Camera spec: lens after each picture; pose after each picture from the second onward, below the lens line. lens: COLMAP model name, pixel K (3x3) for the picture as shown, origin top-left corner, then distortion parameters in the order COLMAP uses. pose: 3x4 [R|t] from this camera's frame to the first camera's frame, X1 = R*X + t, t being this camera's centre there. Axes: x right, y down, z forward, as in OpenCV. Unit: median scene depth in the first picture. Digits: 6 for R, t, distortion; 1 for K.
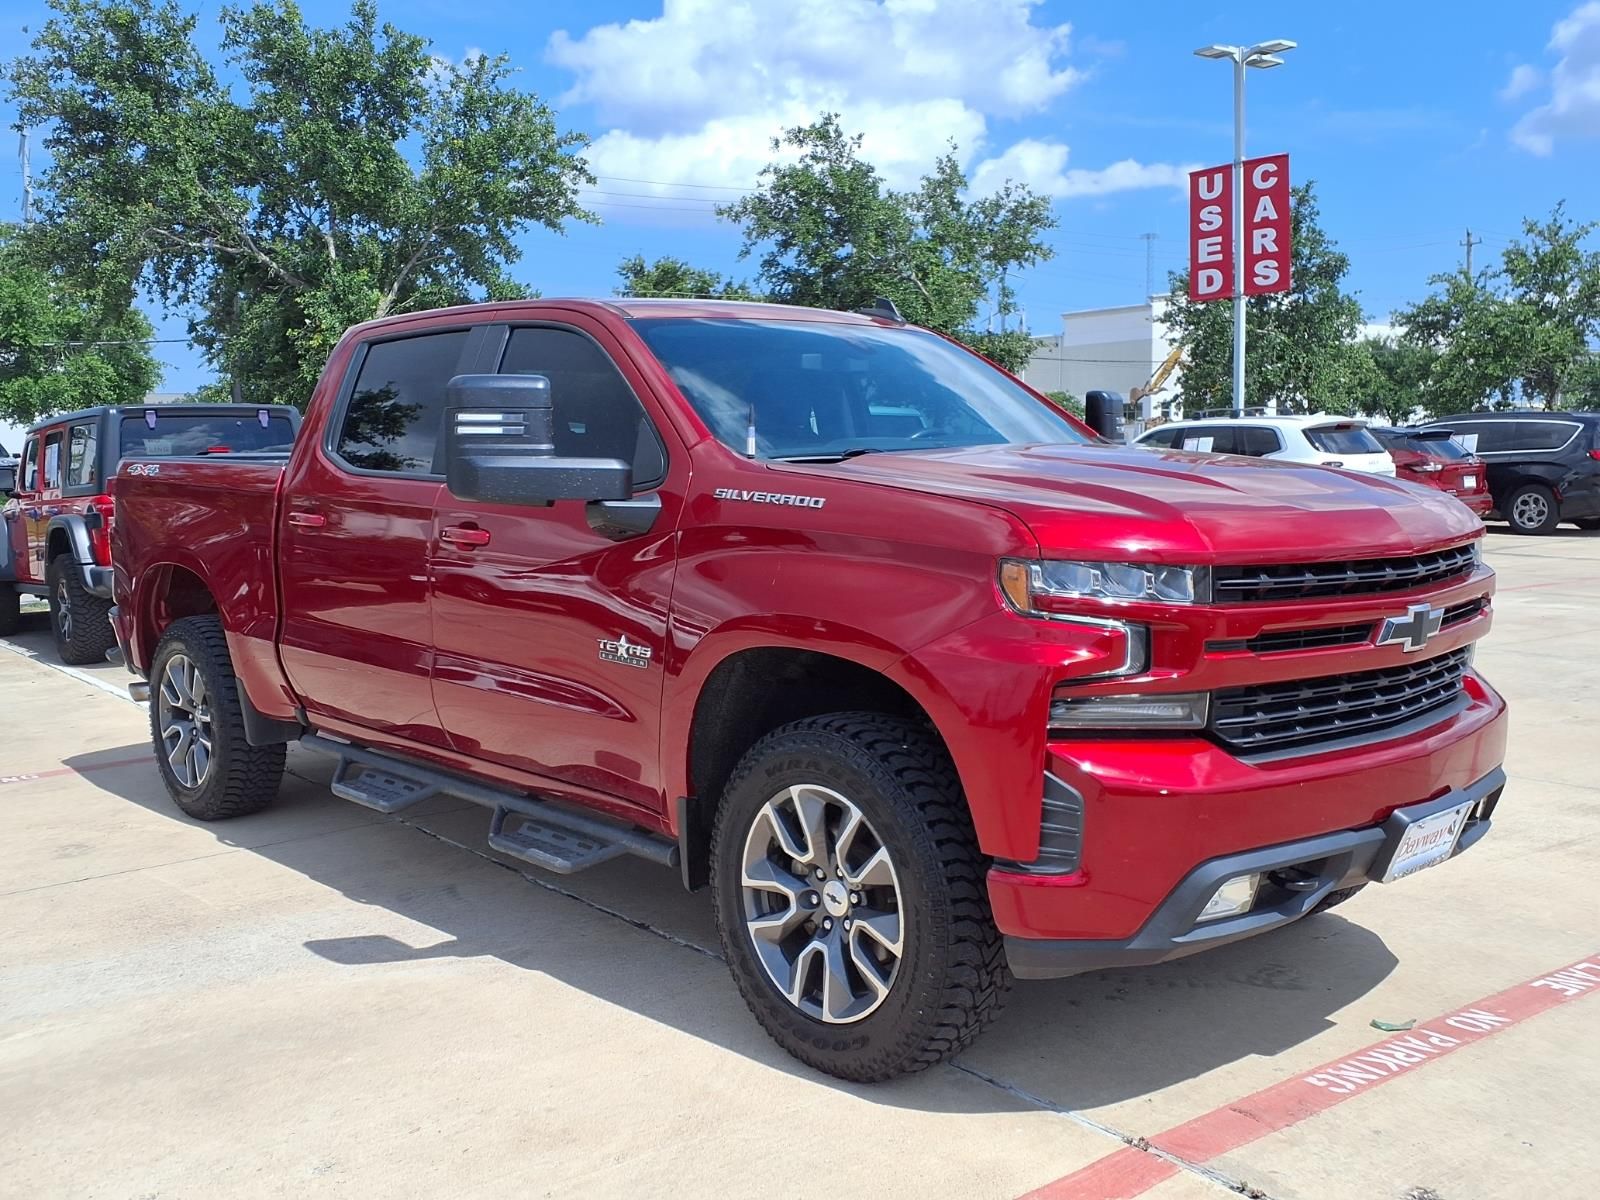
lens RADIAL K [[1545.8, 0, 775.1], [0, 1545.8, 605.2], [0, 0, 1]] dist [0.011139, 0.000000]
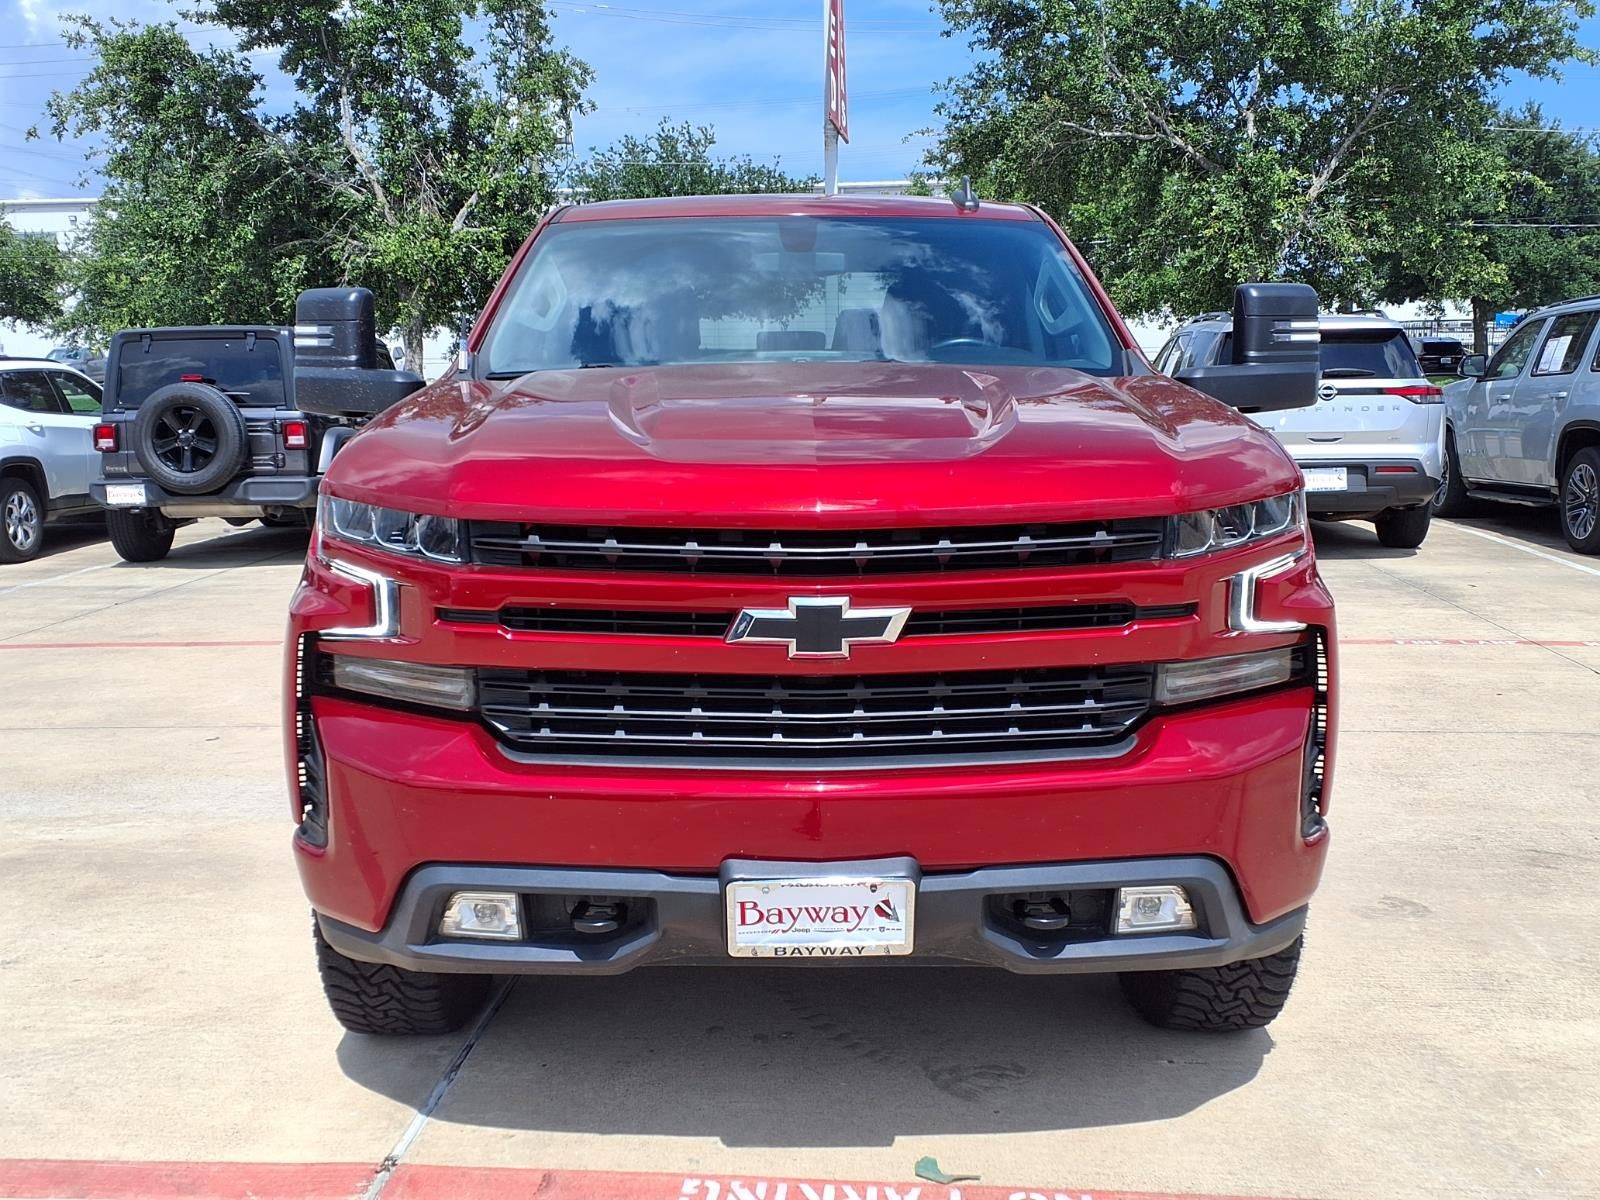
lens RADIAL K [[1634.0, 0, 785.5], [0, 1634.0, 607.3], [0, 0, 1]] dist [0.011862, 0.000000]
pose [[0.752049, 0.110919, -0.649707, 0.609340], [-0.070802, 0.993629, 0.087679, -0.041325], [0.655293, -0.019939, 0.755111, 0.281179]]
